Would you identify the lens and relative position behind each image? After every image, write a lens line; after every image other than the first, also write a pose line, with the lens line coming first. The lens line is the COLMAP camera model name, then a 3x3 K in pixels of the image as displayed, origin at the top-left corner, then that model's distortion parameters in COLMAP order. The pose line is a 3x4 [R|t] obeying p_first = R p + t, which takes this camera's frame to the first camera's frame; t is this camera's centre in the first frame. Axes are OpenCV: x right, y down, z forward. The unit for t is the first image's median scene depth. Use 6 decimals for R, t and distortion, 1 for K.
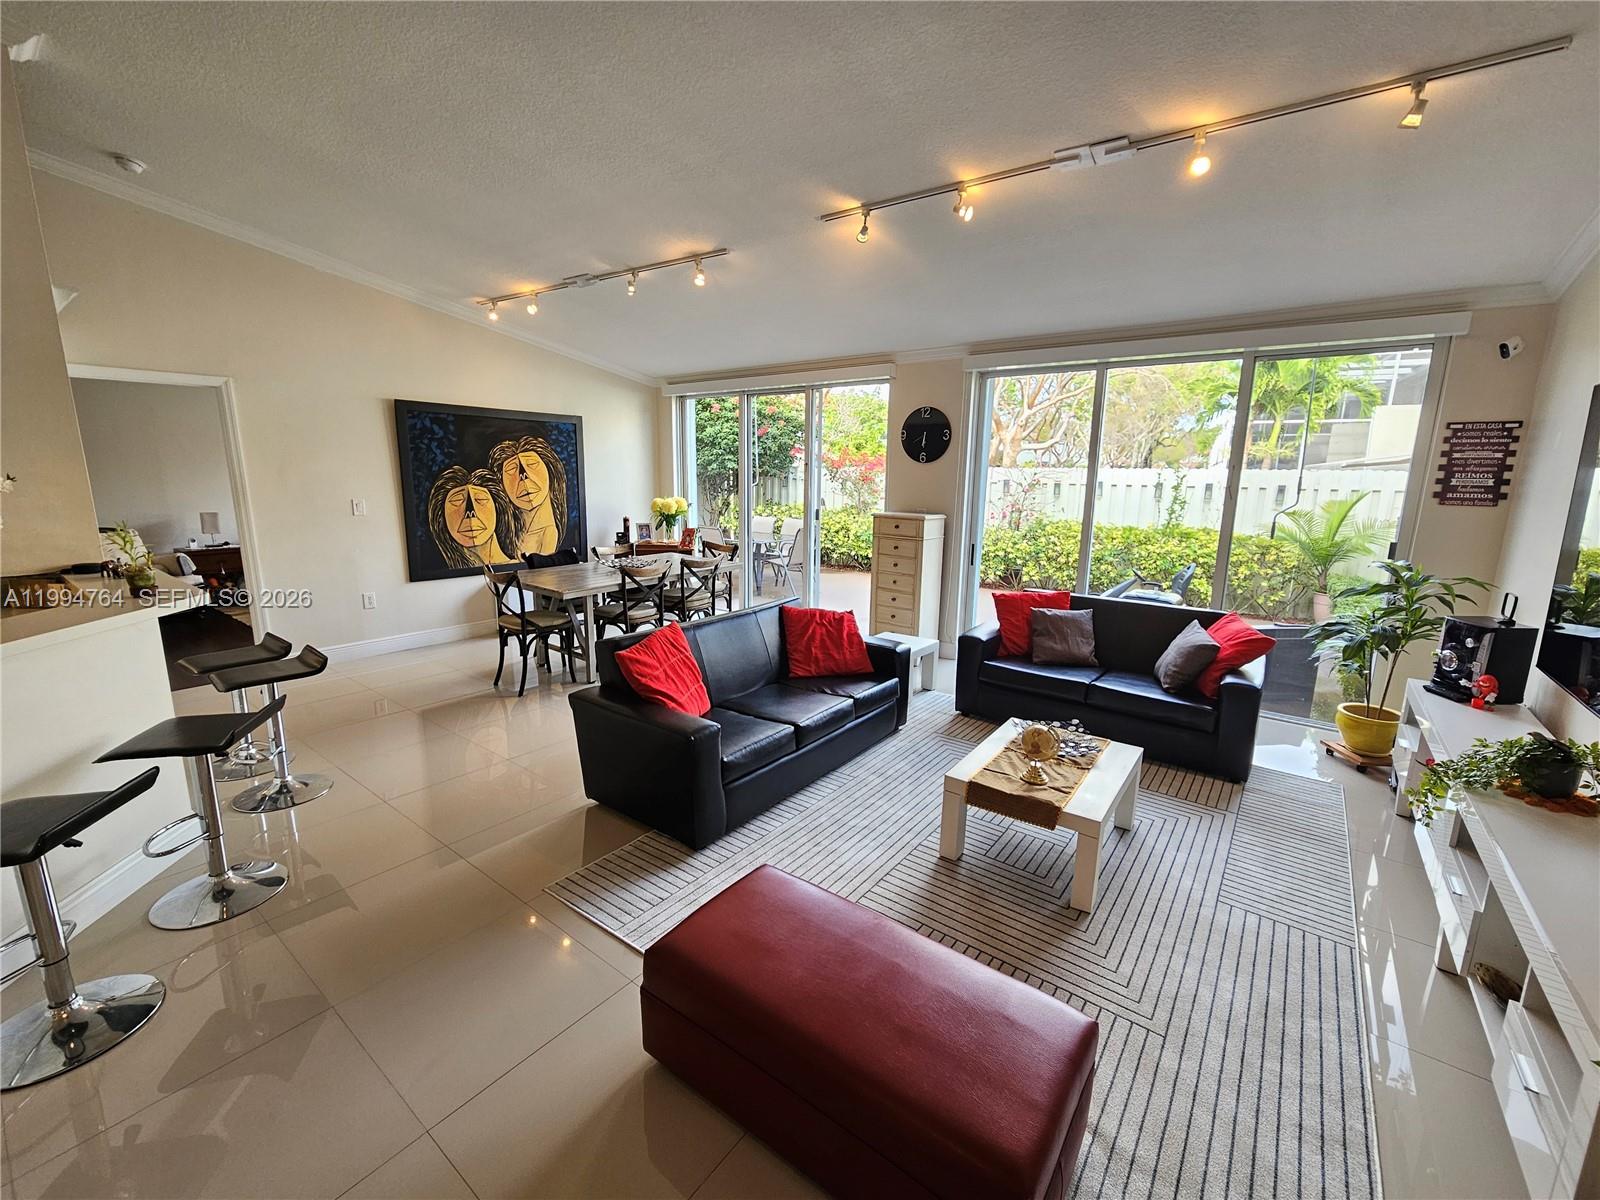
lens RADIAL K [[660.4, 0, 800.7], [0, 660.4, 598.7], [0, 0, 1]] dist [0.002365, -0.000579]
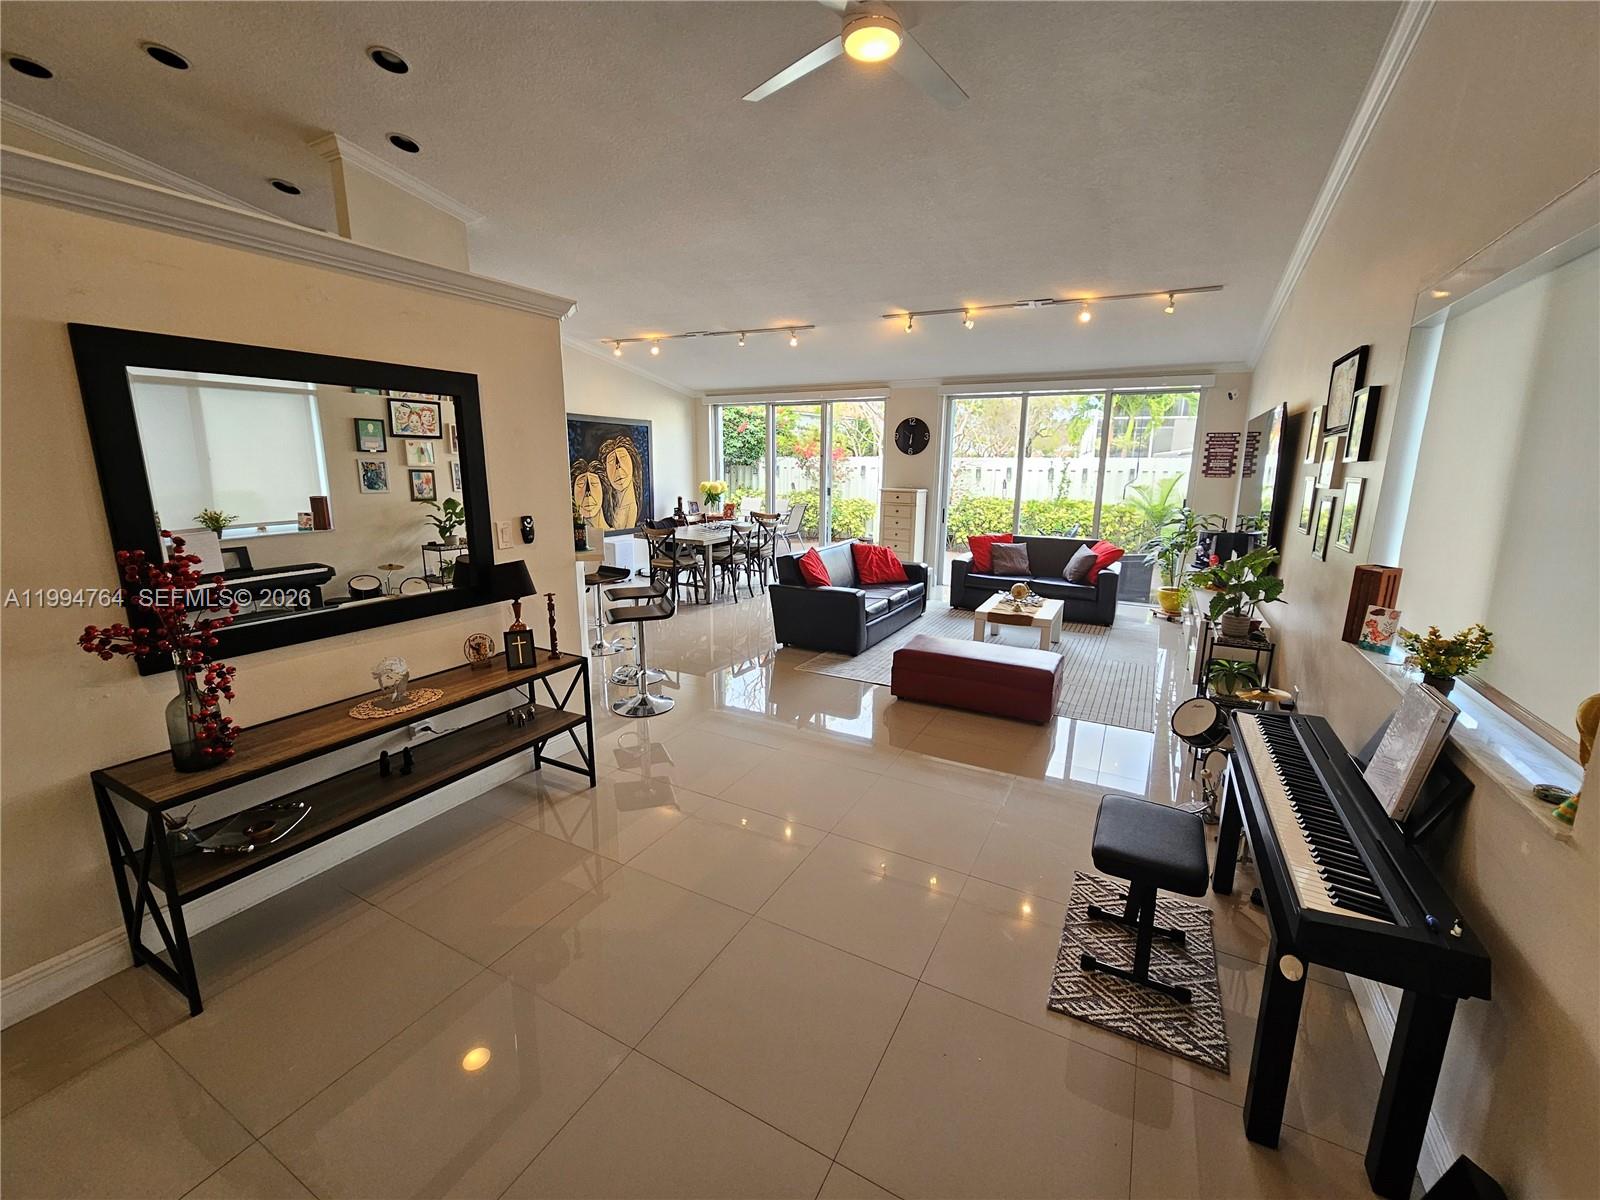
lens RADIAL K [[660.4, 0, 795.9], [0, 660.4, 599.9], [0, 0, 1]] dist [0.002365, -0.000579]
pose [[0.988876, -0.036134, 0.144285, -0.314255], [0.033602, 0.999236, 0.019950, 0.088395], [-0.144896, -0.014880, 0.989335, -0.471435]]
